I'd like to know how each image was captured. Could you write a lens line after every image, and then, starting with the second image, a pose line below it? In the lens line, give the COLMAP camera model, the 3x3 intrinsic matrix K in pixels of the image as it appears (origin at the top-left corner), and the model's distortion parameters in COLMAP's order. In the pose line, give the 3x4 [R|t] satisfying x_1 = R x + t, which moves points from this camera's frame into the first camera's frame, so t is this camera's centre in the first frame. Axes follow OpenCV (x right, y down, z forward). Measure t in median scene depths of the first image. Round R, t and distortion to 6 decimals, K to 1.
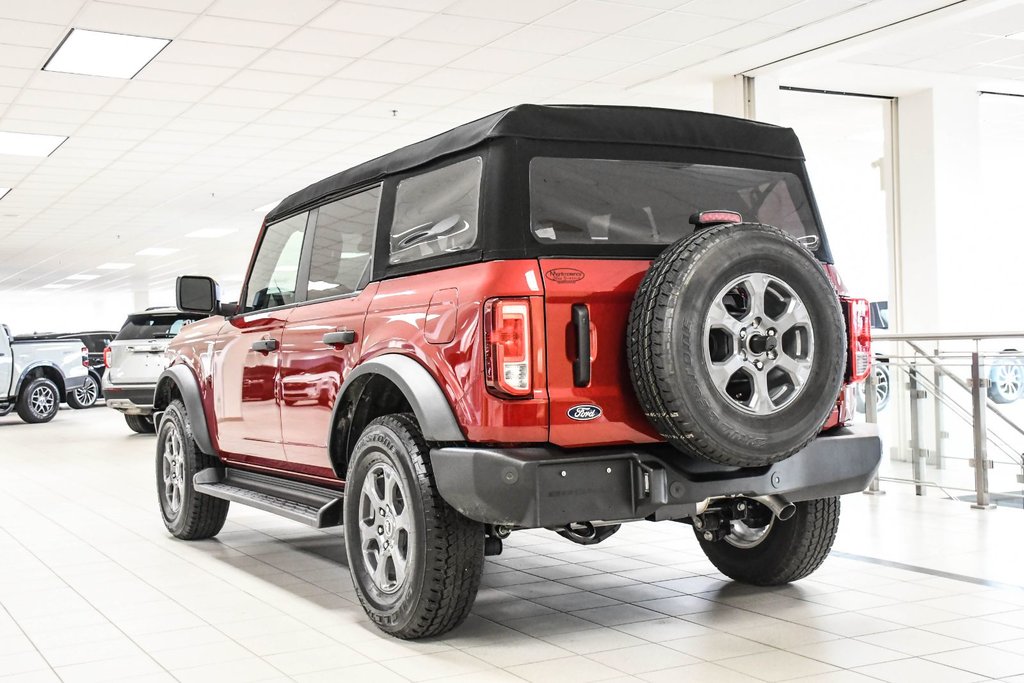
lens RADIAL K [[1270.4, 0, 512.0], [0, 1270.4, 341.5], [0, 0, 1]] dist [-0.001861, 0.007192]
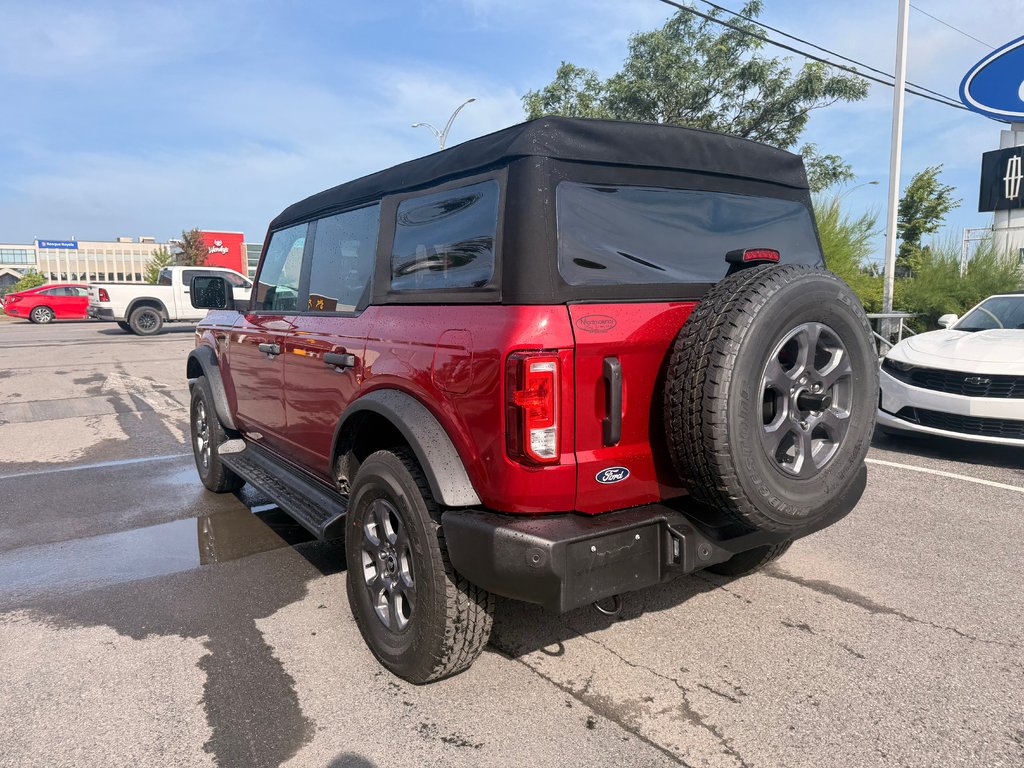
lens RADIAL K [[746.4, 0, 512.0], [0, 746.4, 384.0], [0, 0, 1]] dist [0.005122, -0.000016]
pose [[0.996539, 0.002944, 0.083072, -0.058354], [-0.014308, 0.990532, 0.136536, -0.079414], [-0.081884, -0.137252, 0.987146, 0.491686]]
